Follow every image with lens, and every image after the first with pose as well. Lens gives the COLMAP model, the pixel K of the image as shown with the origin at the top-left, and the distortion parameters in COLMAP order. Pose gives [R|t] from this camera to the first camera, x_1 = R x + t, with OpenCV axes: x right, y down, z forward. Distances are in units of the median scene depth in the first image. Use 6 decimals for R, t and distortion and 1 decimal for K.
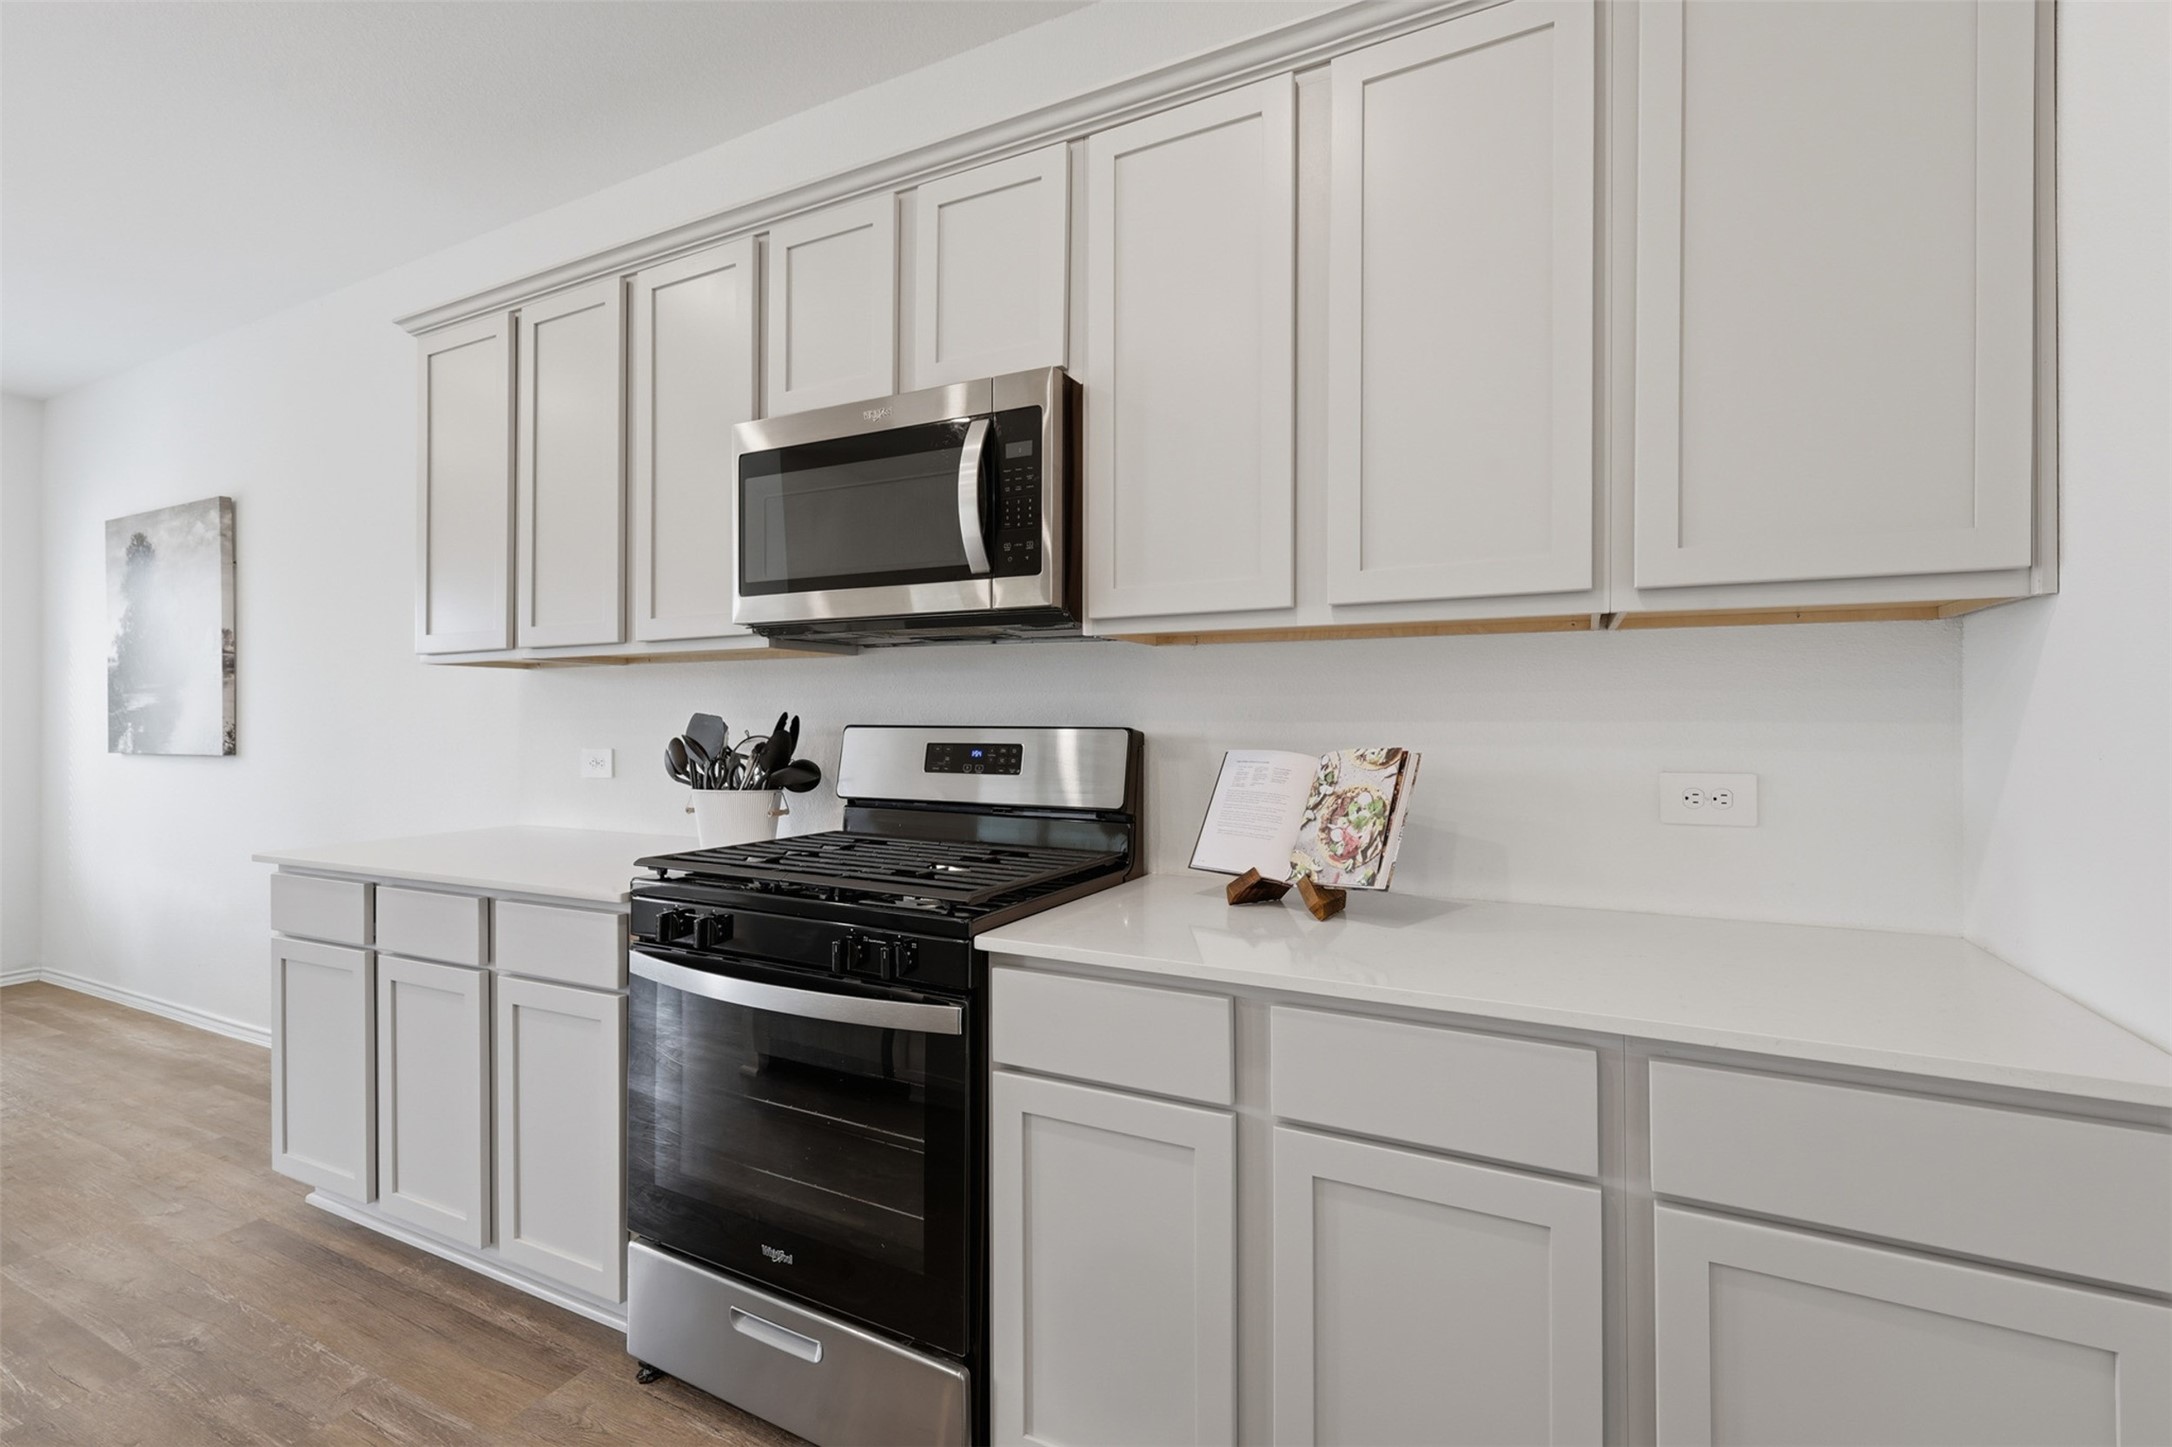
lens RADIAL K [[953.2, 0, 1082.9], [0, 953.2, 719.0], [0, 0, 1]] dist [0.009364, -0.001564]
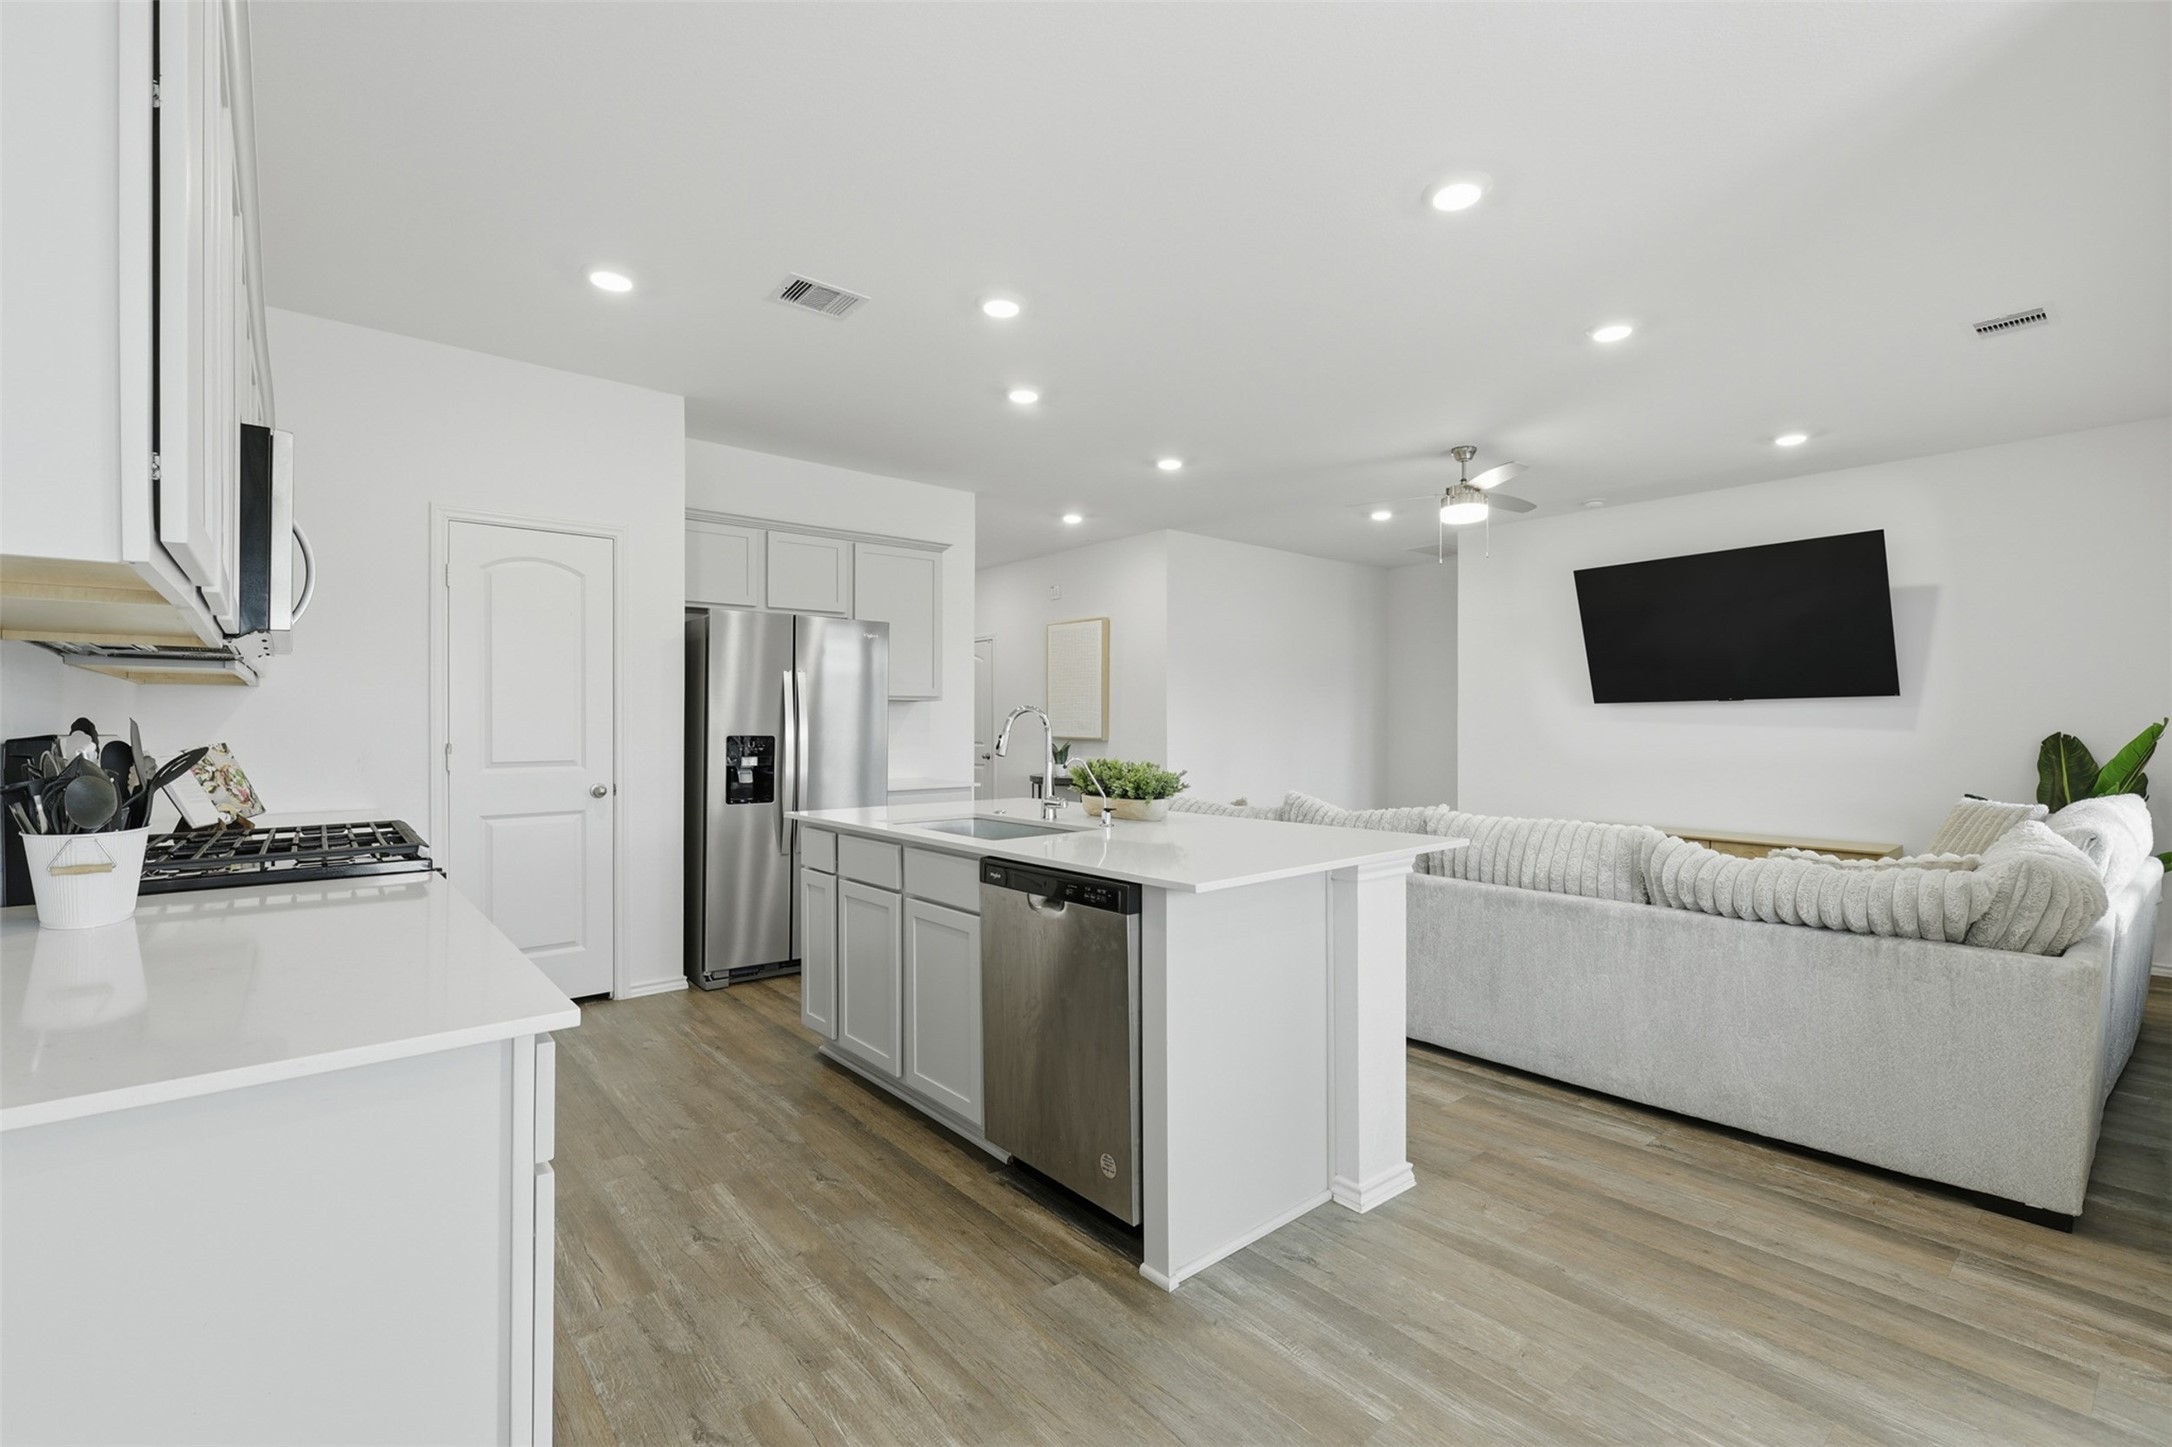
lens RADIAL K [[953.2, 0, 1087.6], [0, 953.2, 721.3], [0, 0, 1]] dist [0.009364, -0.001564]
pose [[-0.918341, 0.002071, 0.395784, -1.487983], [-0.000649, 0.999977, -0.006739, -0.000656], [-0.395789, -0.006445, -0.918319, 1.549962]]
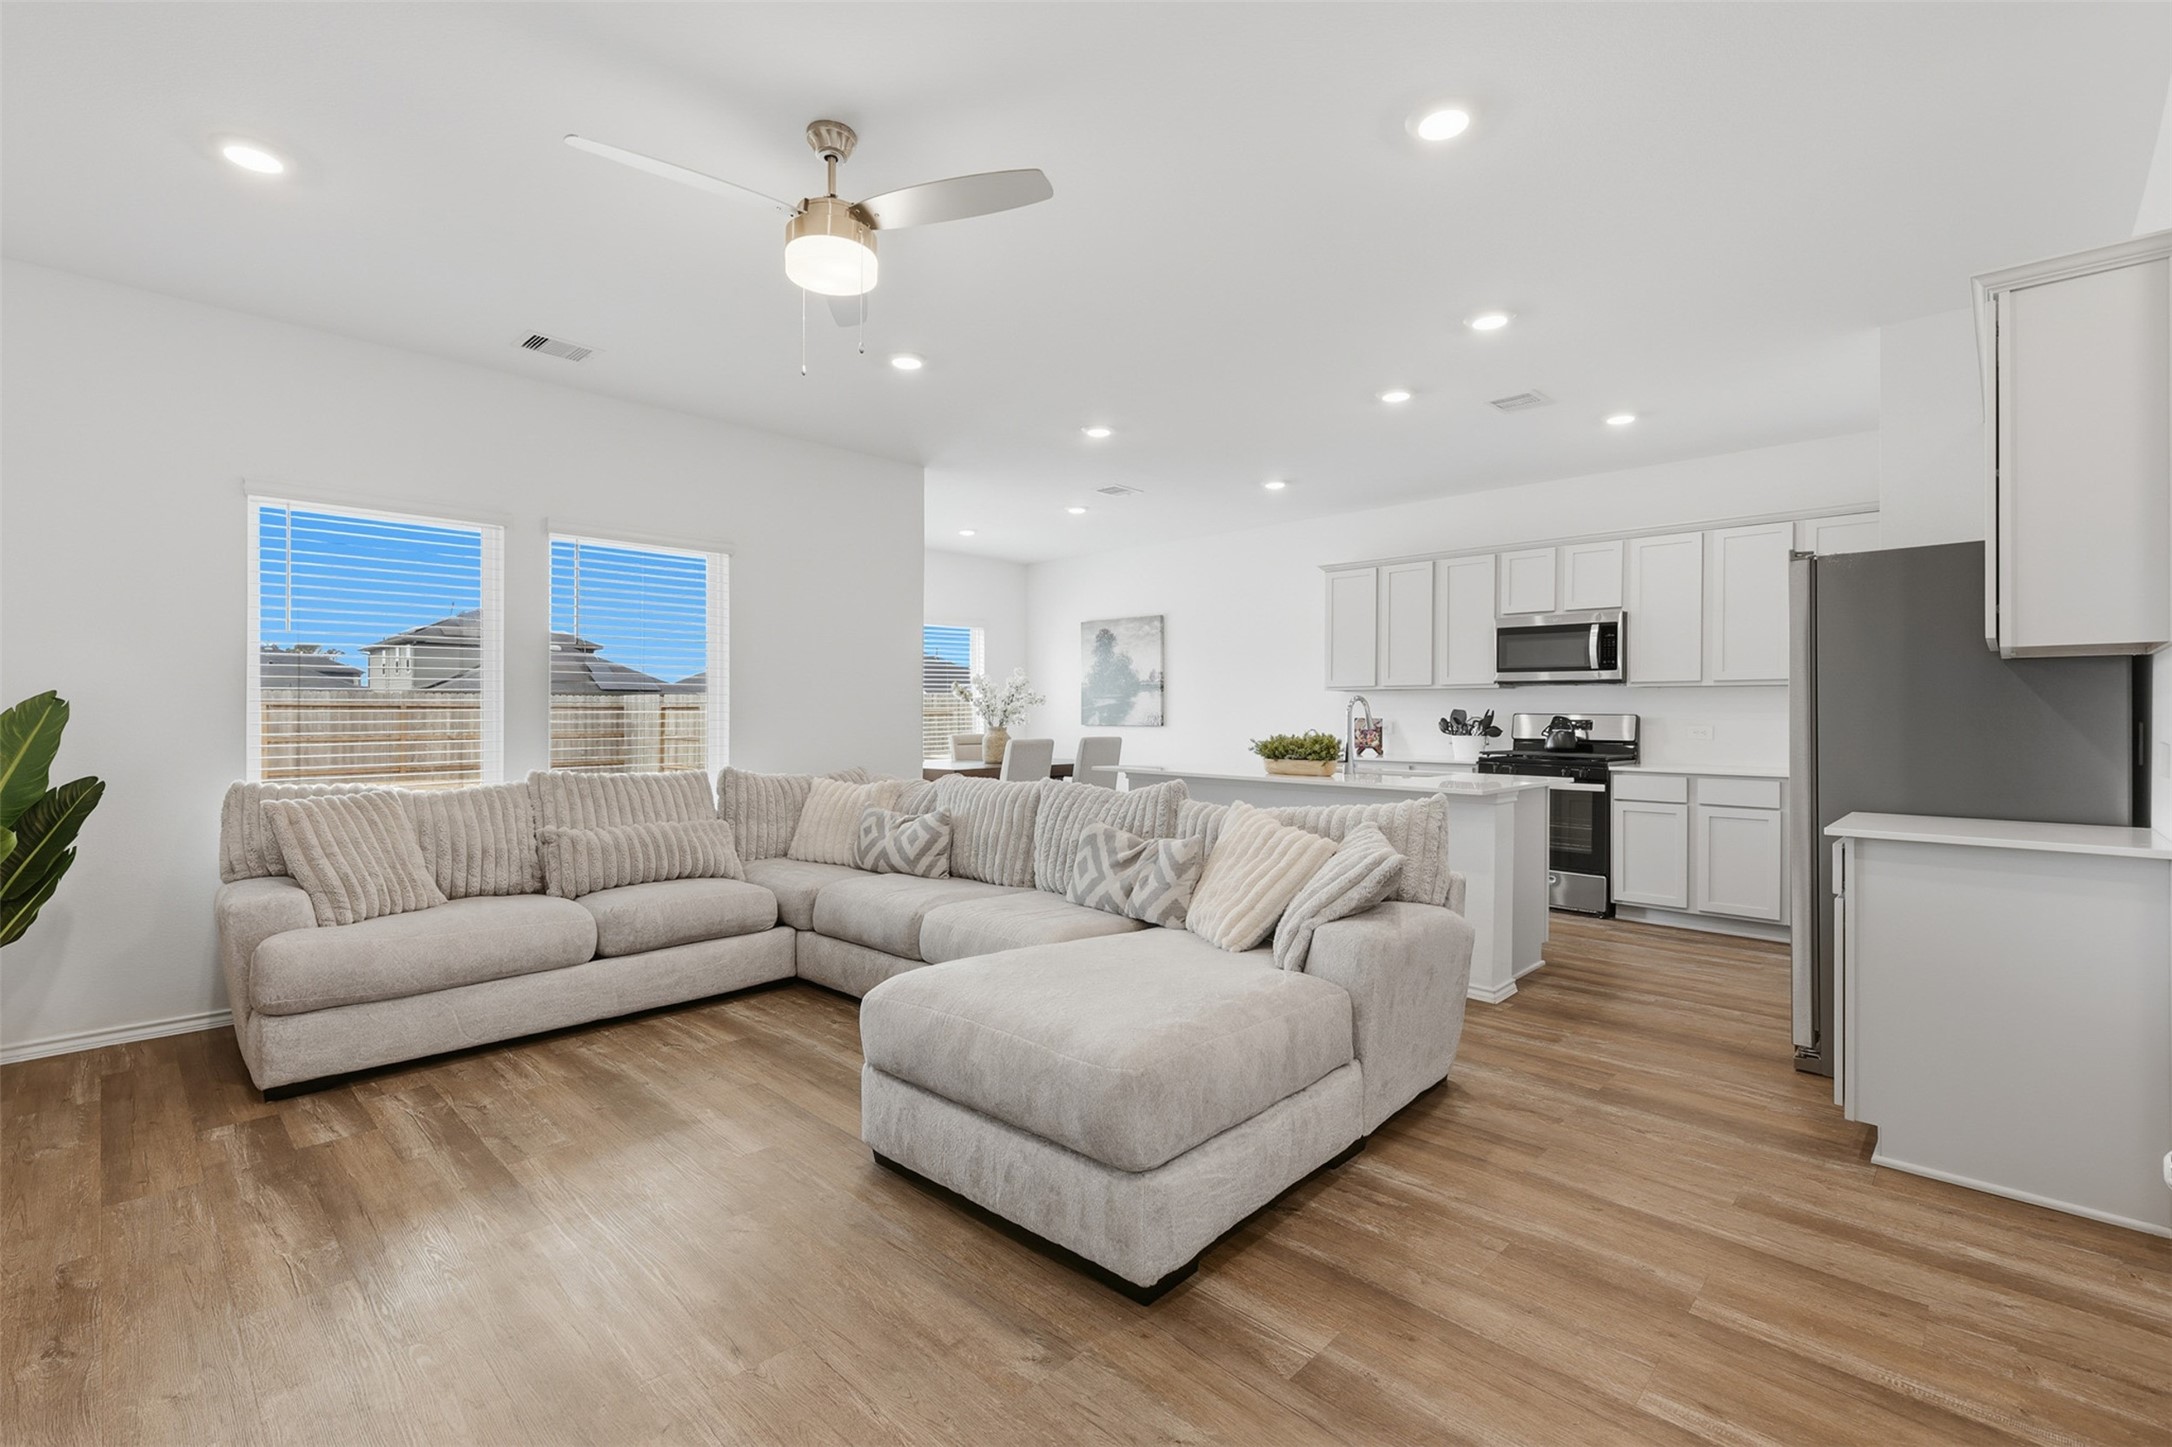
lens RADIAL K [[953.2, 0, 1098.9], [0, 953.2, 711.8], [0, 0, 1]] dist [0.009364, -0.001564]
pose [[0.958765, 0.006966, -0.284115, -0.704203], [-0.008167, 0.999962, -0.003045, 0.022021], [0.284083, 0.005240, 0.958785, -2.351668]]
